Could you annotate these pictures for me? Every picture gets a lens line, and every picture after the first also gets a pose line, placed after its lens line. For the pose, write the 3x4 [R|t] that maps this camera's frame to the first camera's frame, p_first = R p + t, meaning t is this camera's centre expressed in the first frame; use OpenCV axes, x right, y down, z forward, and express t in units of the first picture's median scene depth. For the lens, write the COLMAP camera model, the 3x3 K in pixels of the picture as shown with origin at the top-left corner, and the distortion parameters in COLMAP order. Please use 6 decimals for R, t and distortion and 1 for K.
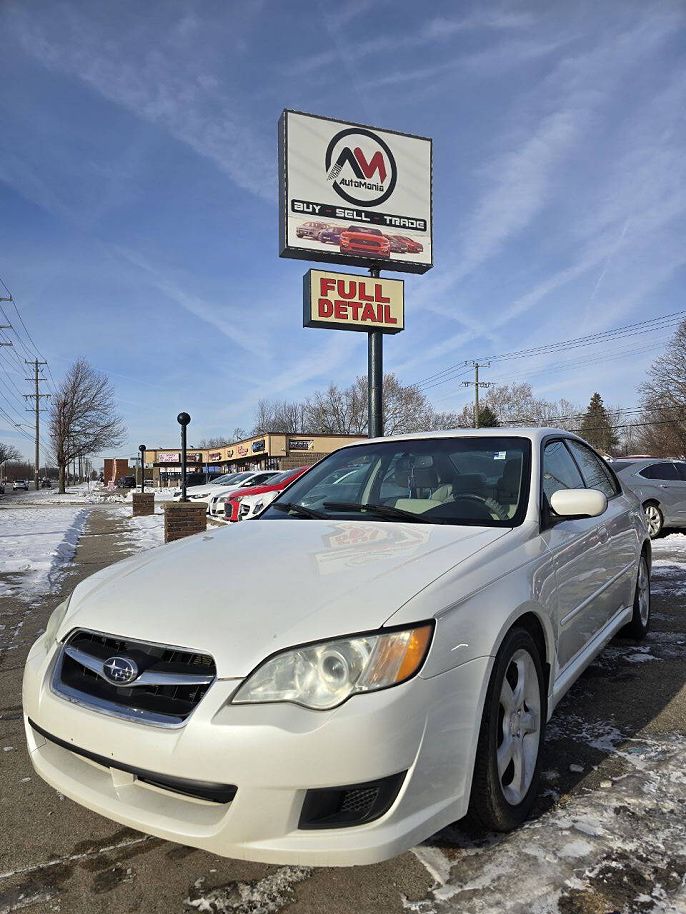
lens RADIAL K [[628.5, 0, 336.0], [0, 628.5, 461.1], [0, 0, 1]] dist [0.057871, -0.048613]
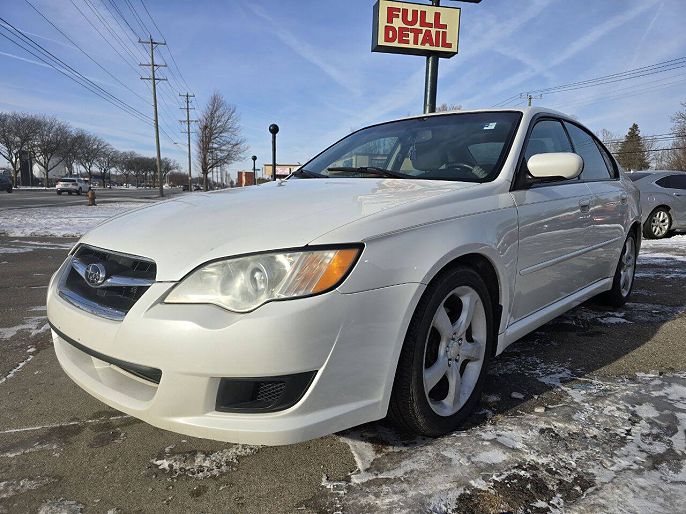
lens RADIAL K [[473.9, 0, 341.1], [0, 473.9, 260.3], [0, 0, 1]] dist [0.055292, -0.048978]
pose [[0.989141, 0.052037, -0.137446, 0.163032], [-0.027803, 0.984586, 0.172678, 0.102051], [0.144313, -0.166981, 0.975342, 0.157645]]
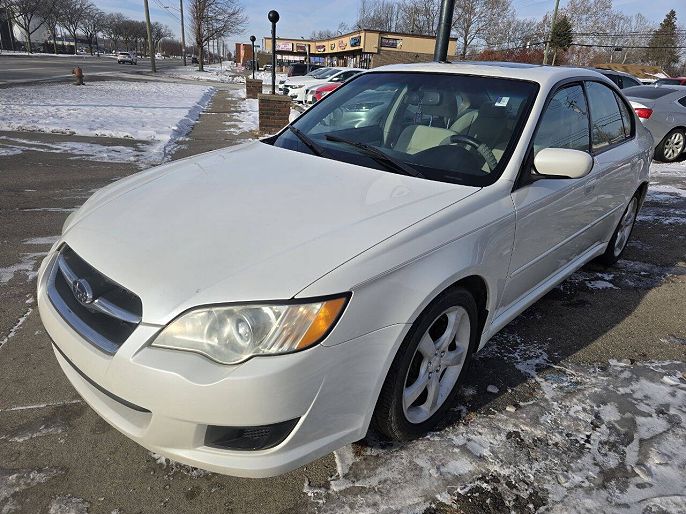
lens RADIAL K [[471.7, 0, 344.7], [0, 471.7, 267.0], [0, 0, 1]] dist [0.057871, -0.048613]
pose [[0.985953, 0.126994, -0.108487, 0.160370], [-0.072136, 0.909596, 0.409184, -0.074620], [0.150643, -0.395610, 0.905980, 0.220624]]
